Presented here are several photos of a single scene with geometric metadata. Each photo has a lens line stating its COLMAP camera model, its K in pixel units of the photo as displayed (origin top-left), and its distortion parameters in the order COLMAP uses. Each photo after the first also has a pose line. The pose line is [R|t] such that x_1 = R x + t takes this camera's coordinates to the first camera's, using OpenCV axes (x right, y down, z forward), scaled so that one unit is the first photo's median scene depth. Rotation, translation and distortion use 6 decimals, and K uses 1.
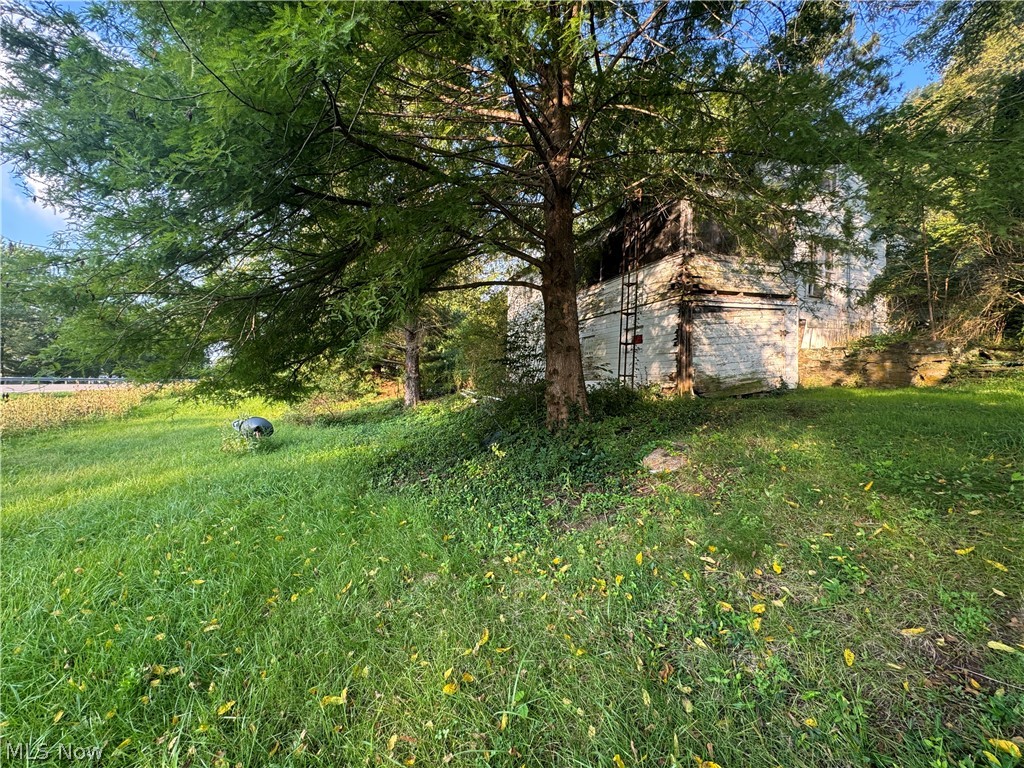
lens RADIAL K [[408.9, 0, 512.0], [0, 408.9, 384.0], [0, 0, 1]] dist [-0.000791, 0.000520]
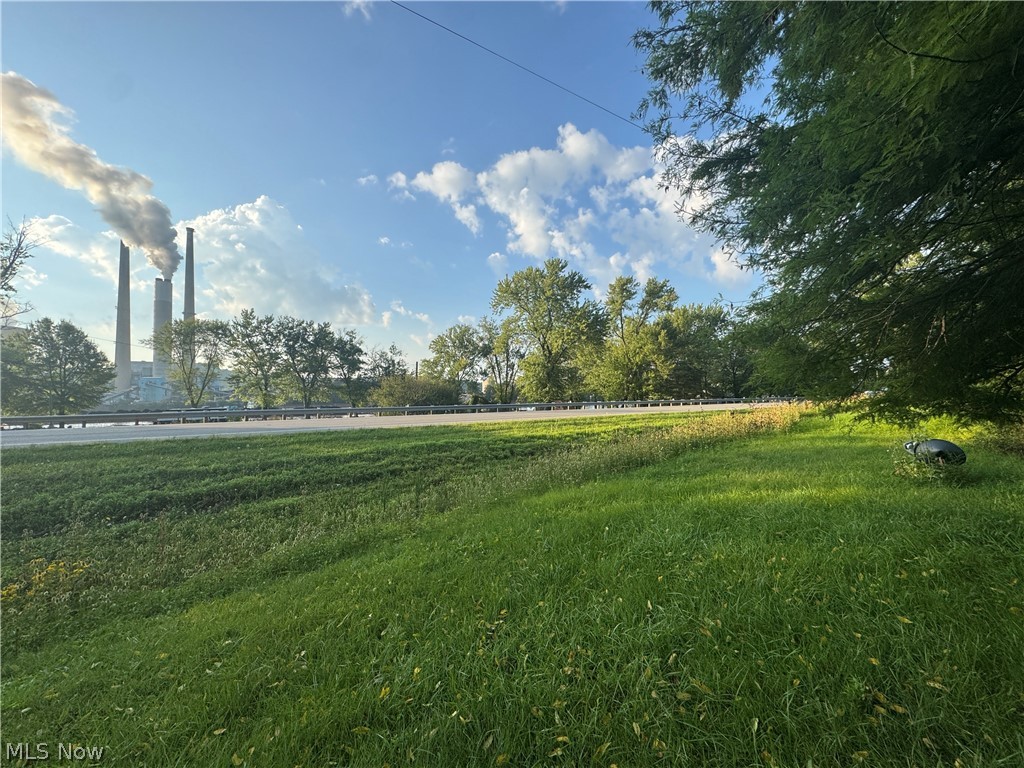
lens RADIAL K [[408.9, 0, 512.0], [0, 408.9, 384.0], [0, 0, 1]] dist [-0.000791, 0.000520]
pose [[0.228288, -0.065186, -0.971409, -0.015357], [0.025555, 0.997813, -0.060953, -0.001443], [0.973258, -0.010910, 0.229455, -0.014277]]
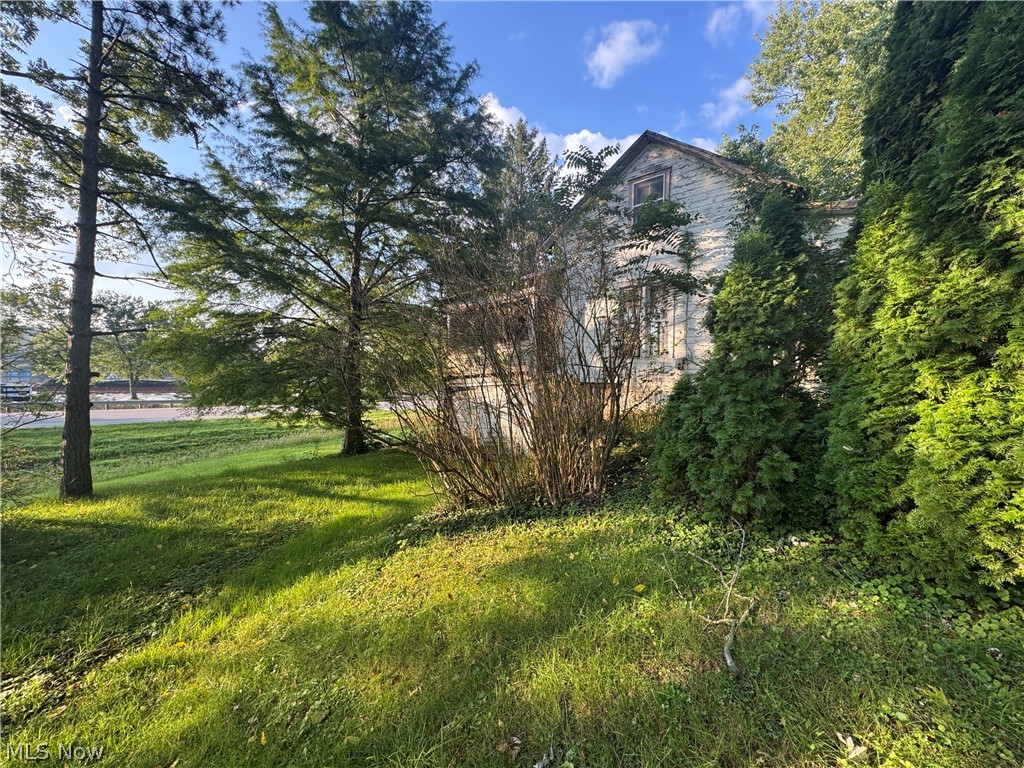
lens RADIAL K [[408.9, 0, 512.0], [0, 408.9, 384.0], [0, 0, 1]] dist [-0.000791, 0.000520]
pose [[0.487558, -0.004231, -0.873080, 1.303285], [-0.008719, 0.999915, -0.009714, -0.137331], [0.873047, 0.012348, 0.487480, 0.335422]]
